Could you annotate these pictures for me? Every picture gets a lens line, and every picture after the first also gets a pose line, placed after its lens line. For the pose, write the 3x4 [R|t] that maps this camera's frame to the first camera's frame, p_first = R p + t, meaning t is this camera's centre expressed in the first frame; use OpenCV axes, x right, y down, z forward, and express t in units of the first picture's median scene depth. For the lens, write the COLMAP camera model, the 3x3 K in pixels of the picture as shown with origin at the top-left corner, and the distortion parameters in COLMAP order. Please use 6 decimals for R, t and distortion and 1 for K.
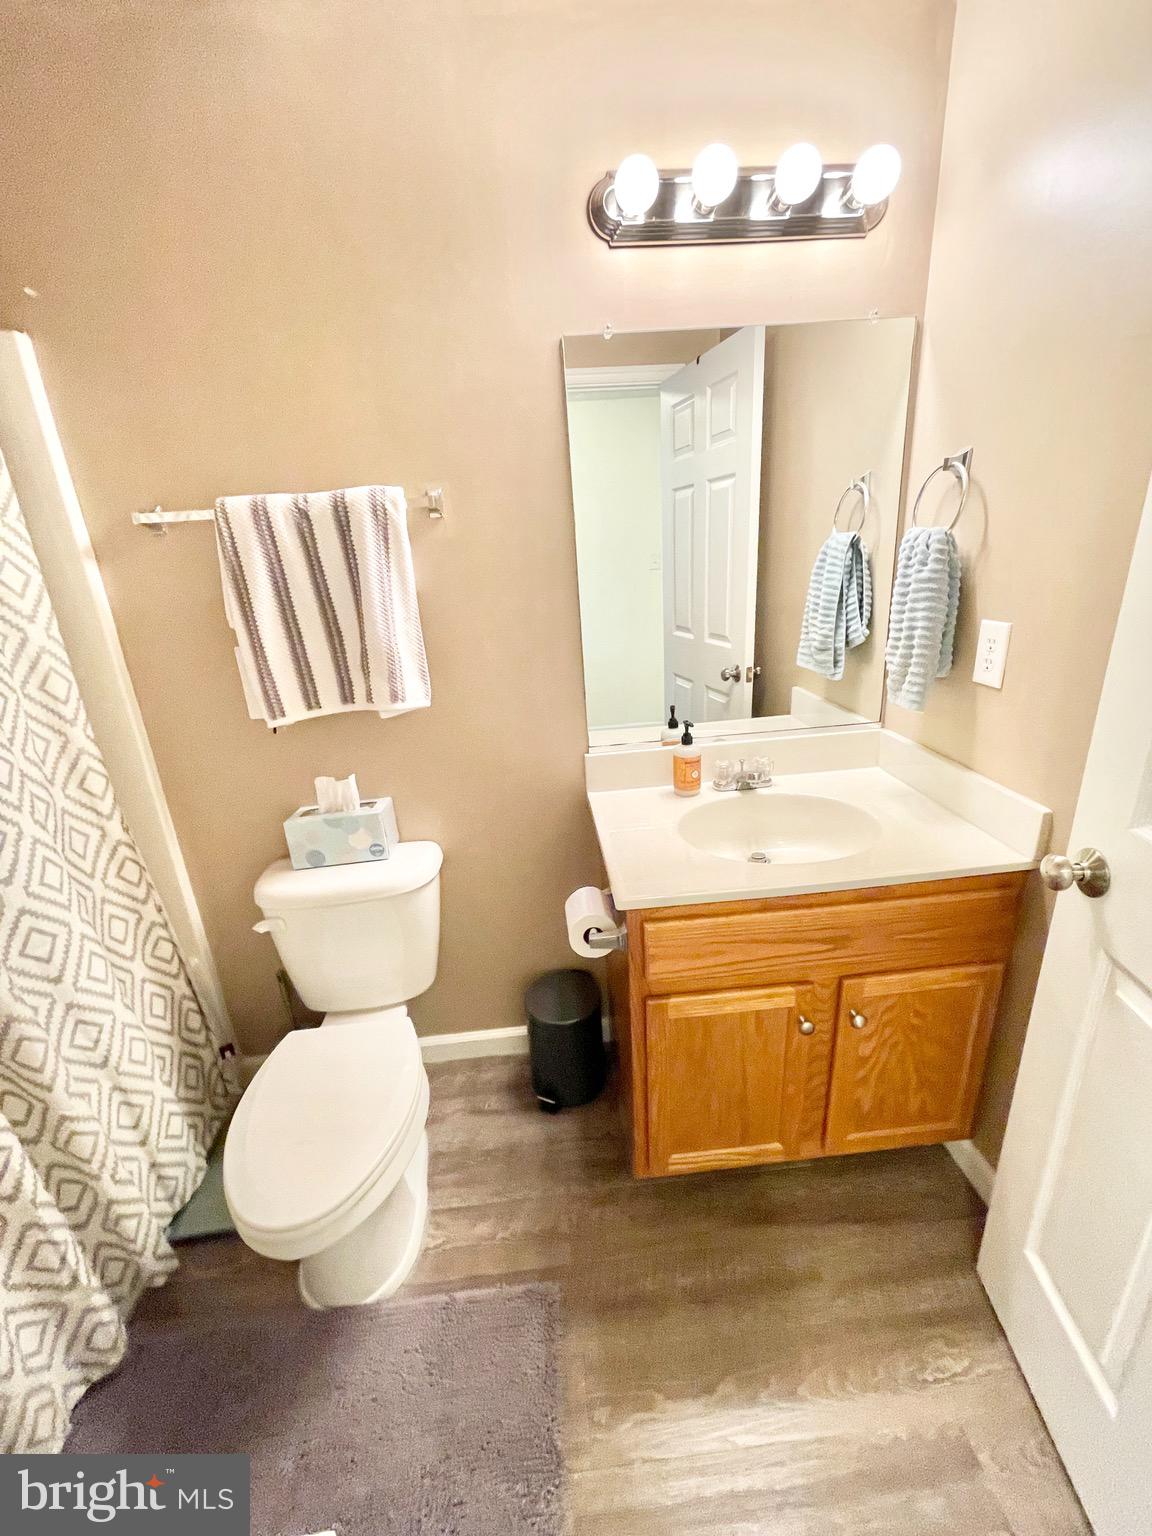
lens RADIAL K [[626.0, 0, 573.7], [0, 626.0, 757.9], [0, 0, 1]] dist [-0.002793, -0.000098]
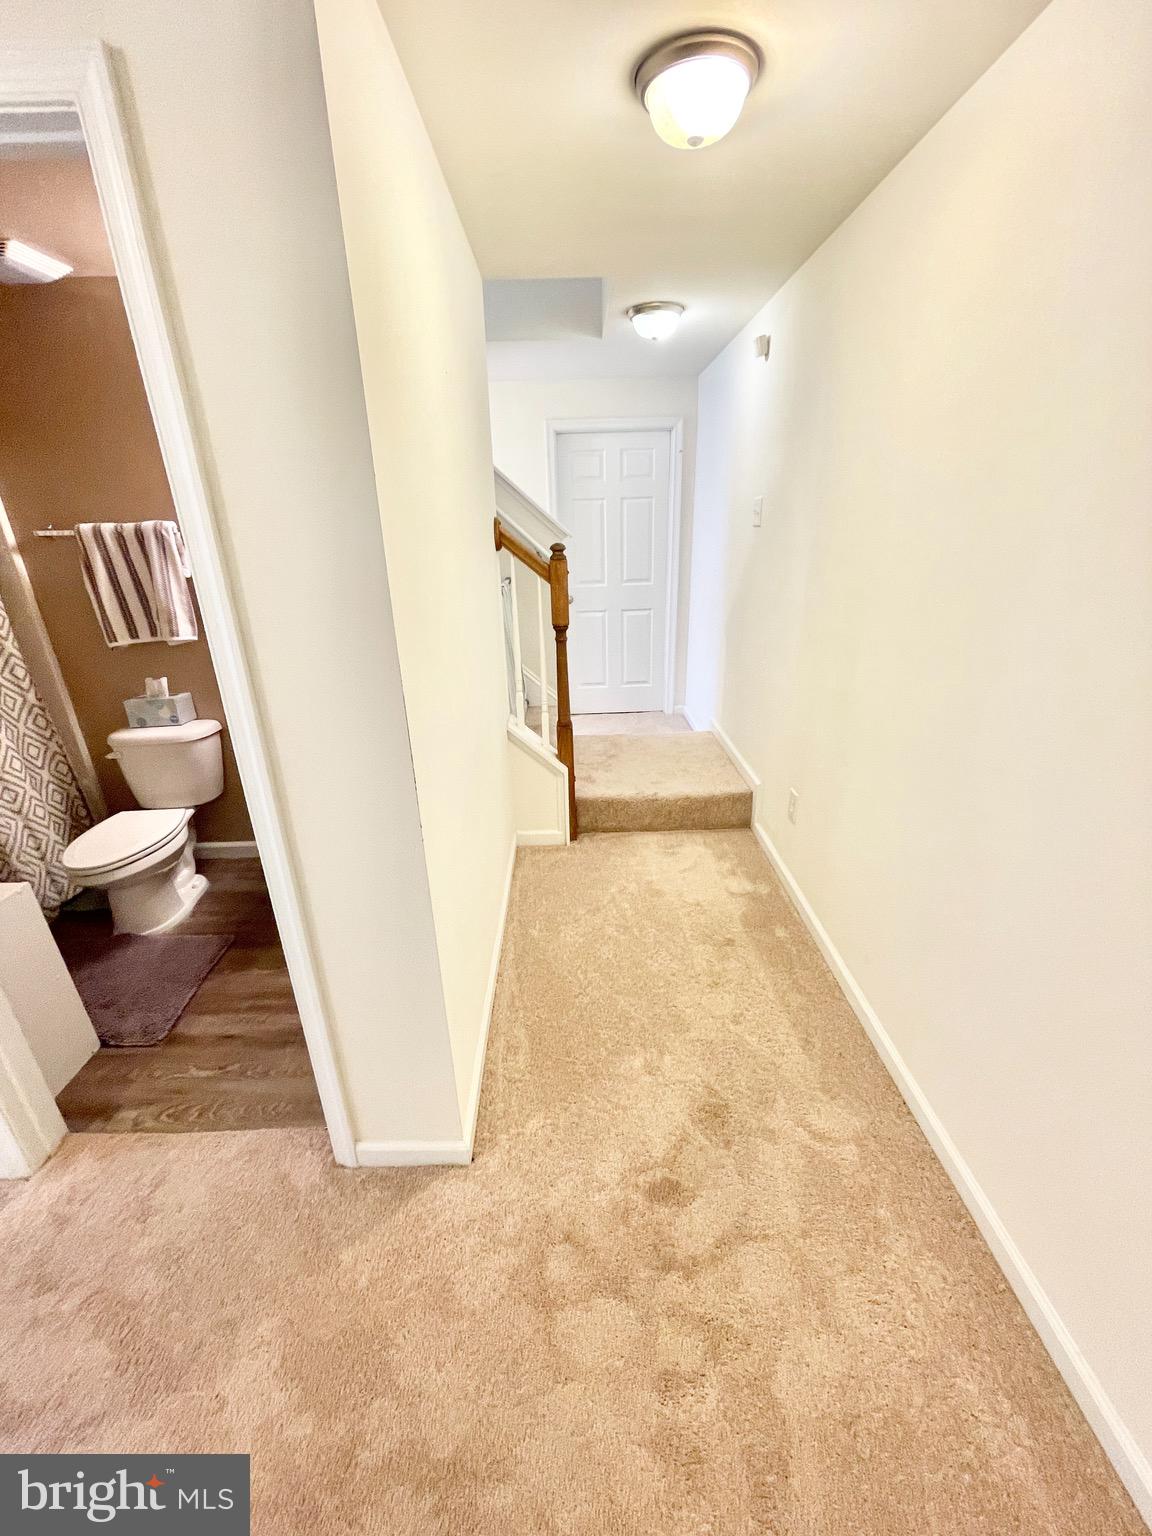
lens RADIAL K [[626.0, 0, 581.8], [0, 626.0, 759.1], [0, 0, 1]] dist [-0.002793, -0.000098]
pose [[0.997760, 0.056341, -0.036052, 1.016994], [-0.054009, 0.996571, 0.062690, 0.092611], [0.039461, -0.060602, 0.997382, -0.836136]]
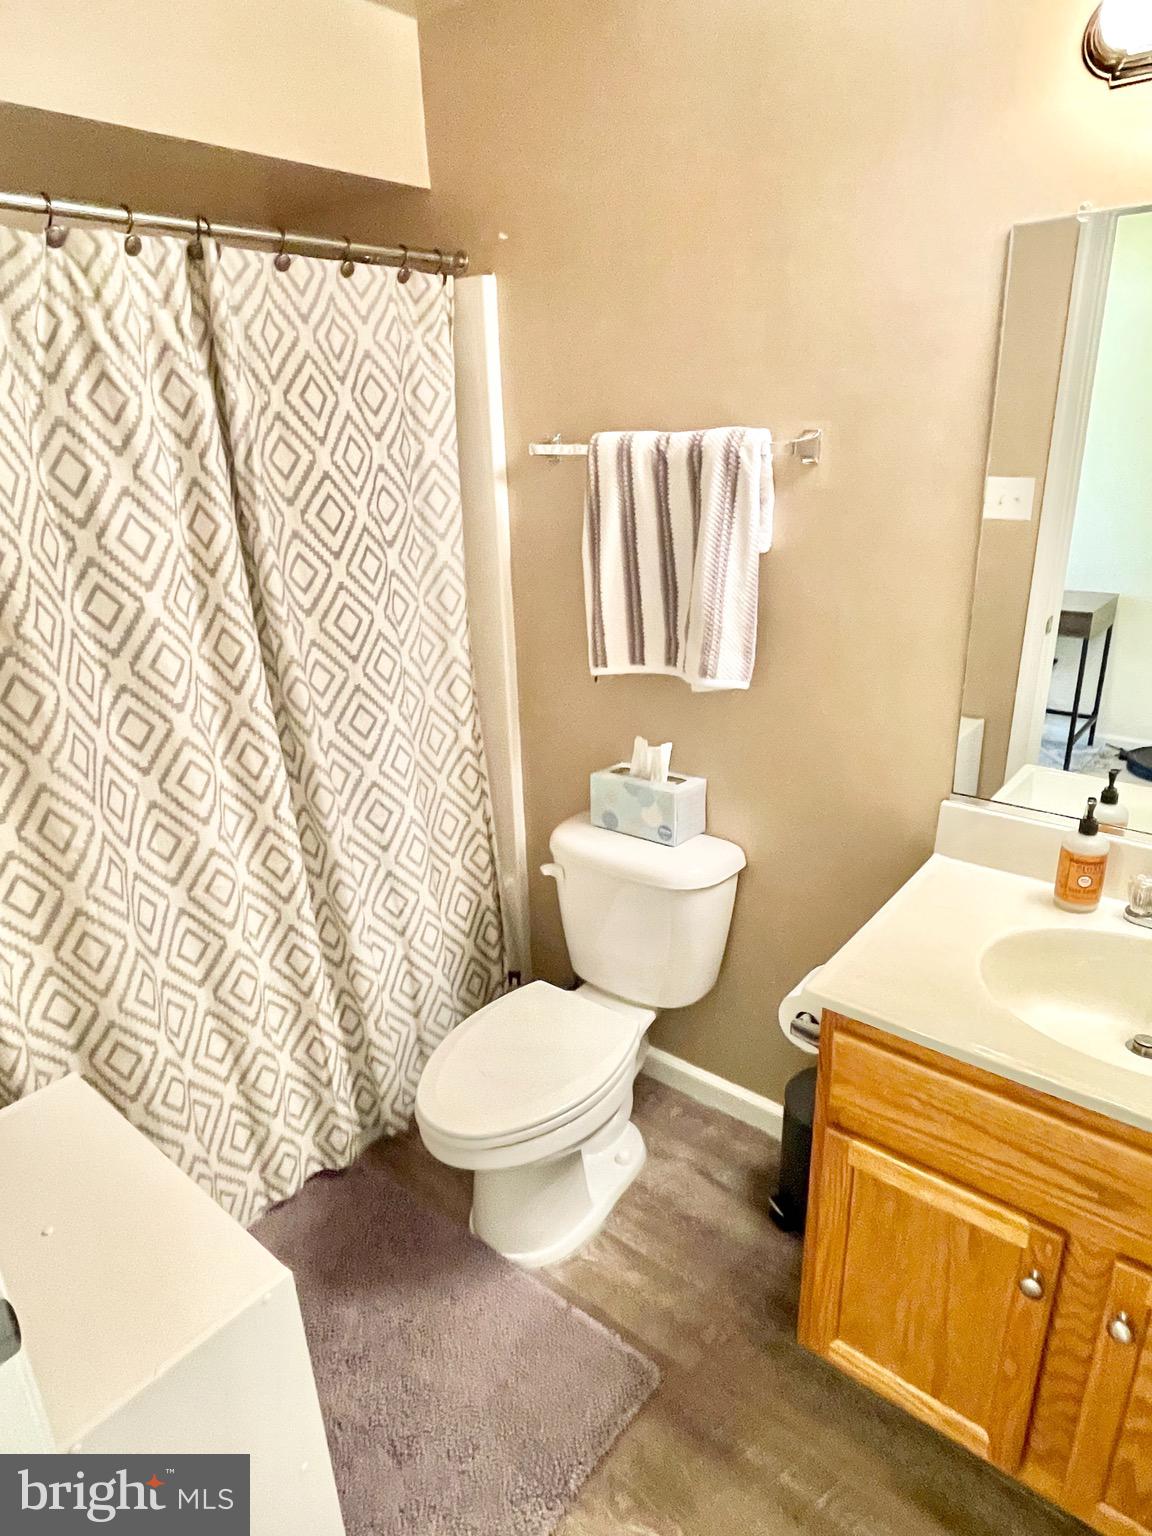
lens RADIAL K [[921.5, 0, 563.1], [0, 921.5, 748.8], [0, 0, 1]] dist [0.014040, -0.011038]
pose [[0.723685, 0.265561, -0.636991, 0.409516], [-0.229283, 0.963090, 0.141023, -0.127515], [0.650930, 0.043995, 0.757862, -0.090627]]
